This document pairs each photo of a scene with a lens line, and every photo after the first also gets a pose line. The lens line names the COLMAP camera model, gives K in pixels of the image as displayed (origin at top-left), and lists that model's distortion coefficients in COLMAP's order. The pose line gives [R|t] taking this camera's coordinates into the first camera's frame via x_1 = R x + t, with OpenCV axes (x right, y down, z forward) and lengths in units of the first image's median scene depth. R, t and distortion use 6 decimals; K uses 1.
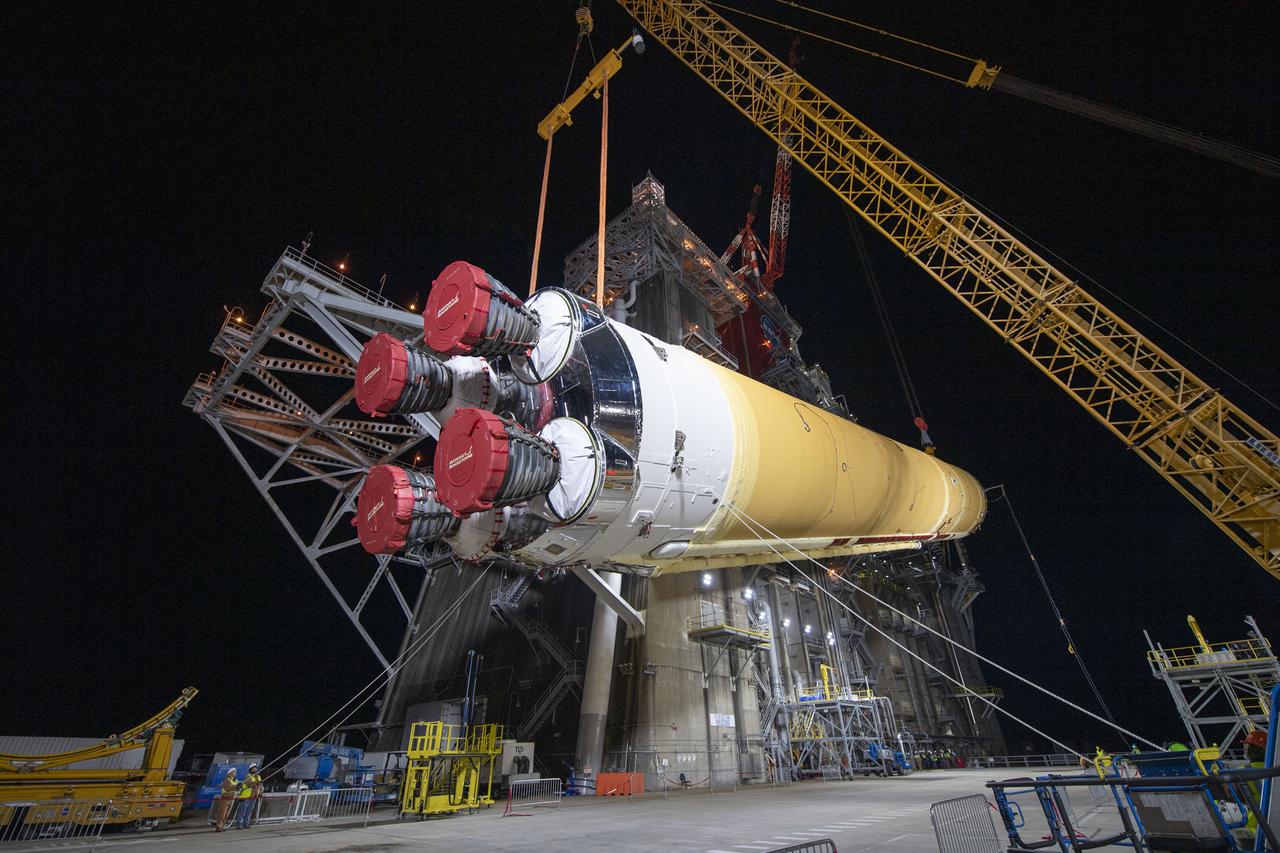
lens RADIAL K [[539.1, 0, 644.1], [0, 539.1, 425.0], [0, 0, 1]] dist [-0.011621, -0.000476]
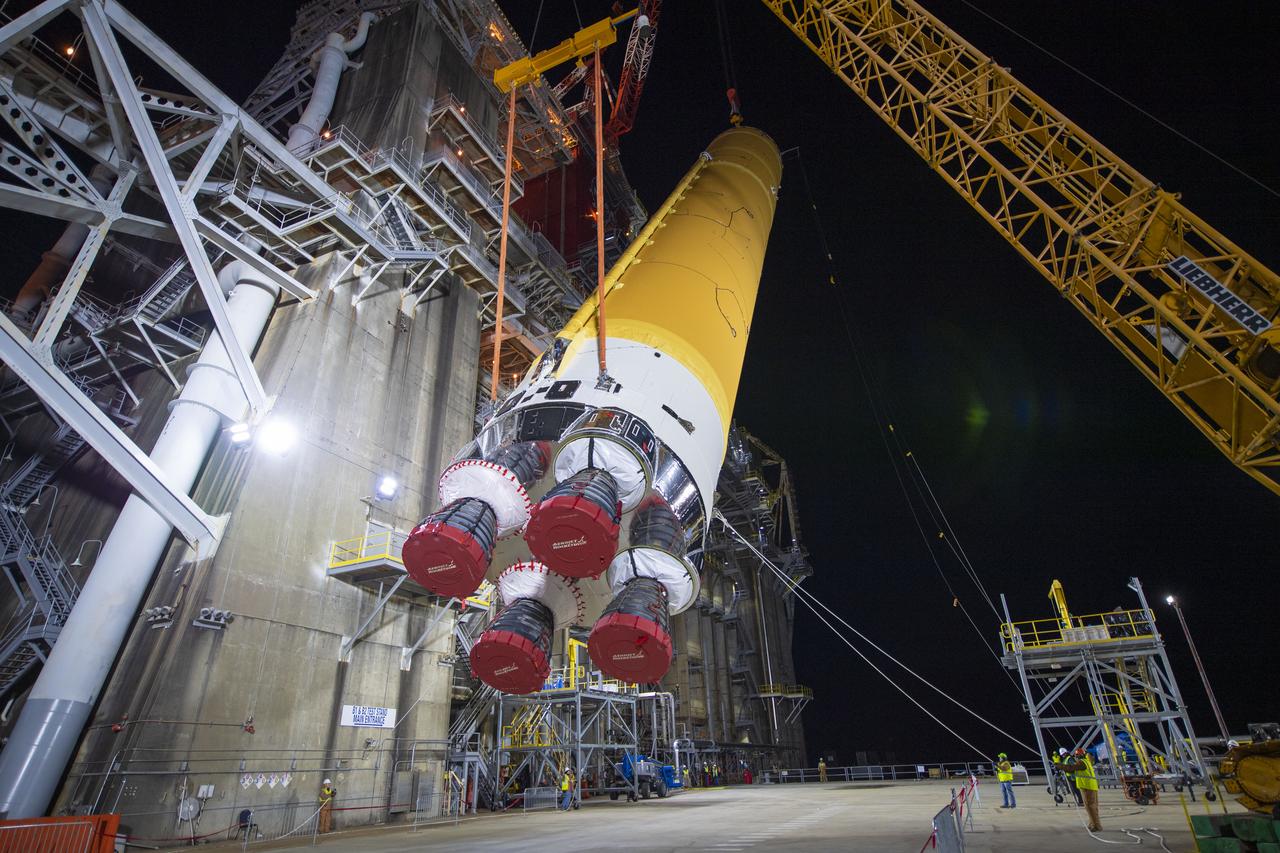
lens RADIAL K [[665.1, 0, 640.0], [0, 665.1, 426.5], [0, 0, 1]] dist [-0.000813, -0.001352]
pose [[0.955378, 0.121254, 0.269353, 0.168299], [-0.141649, 0.988243, 0.057545, 0.135648], [-0.259209, -0.093131, 0.961321, 0.226933]]
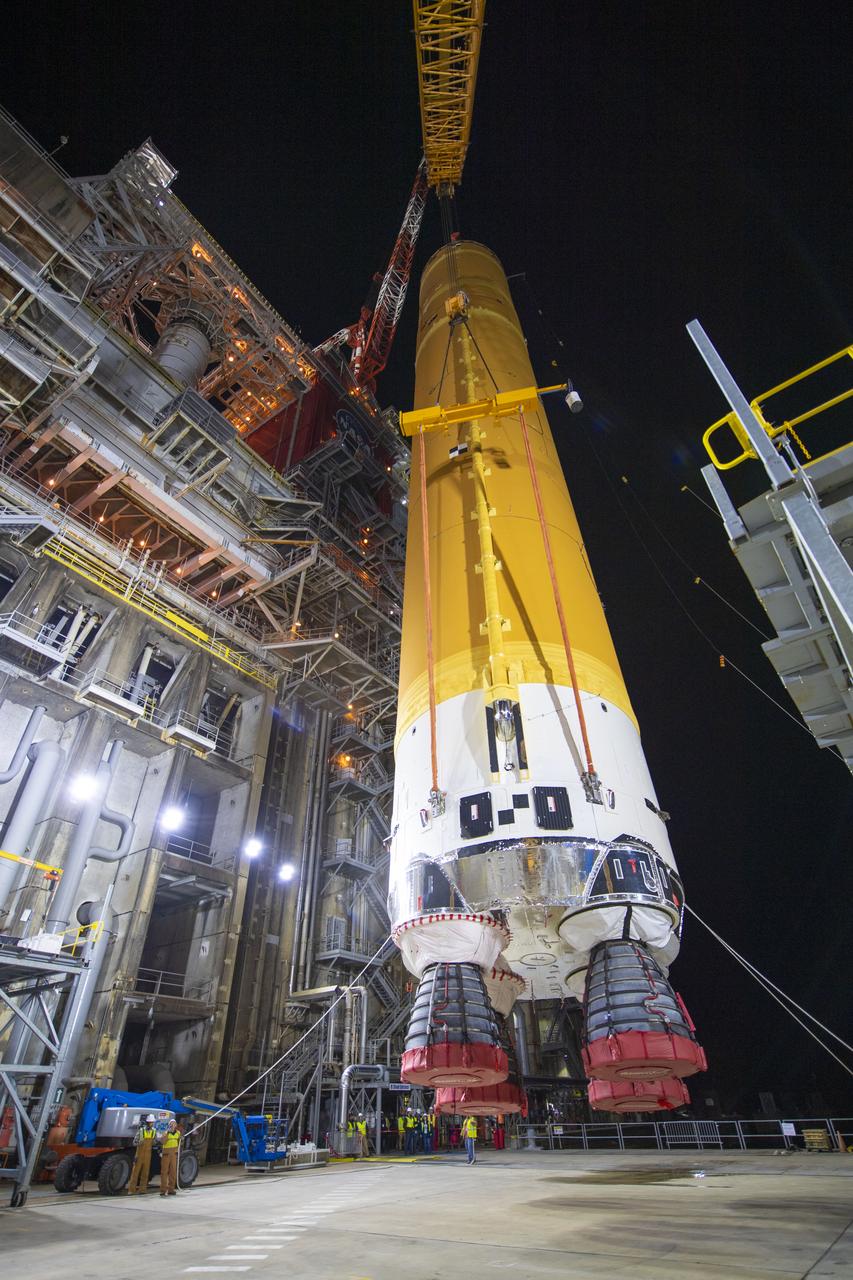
lens RADIAL K [[594.8, 0, 432.7], [0, 594.8, 646.1], [0, 0, 1]] dist [-0.007434, -0.001536]
pose [[0.992934, 0.074064, 0.092713, 0.604761], [-0.063464, 0.991626, -0.112471, 0.359069], [-0.100267, 0.105792, 0.989320, 0.599705]]
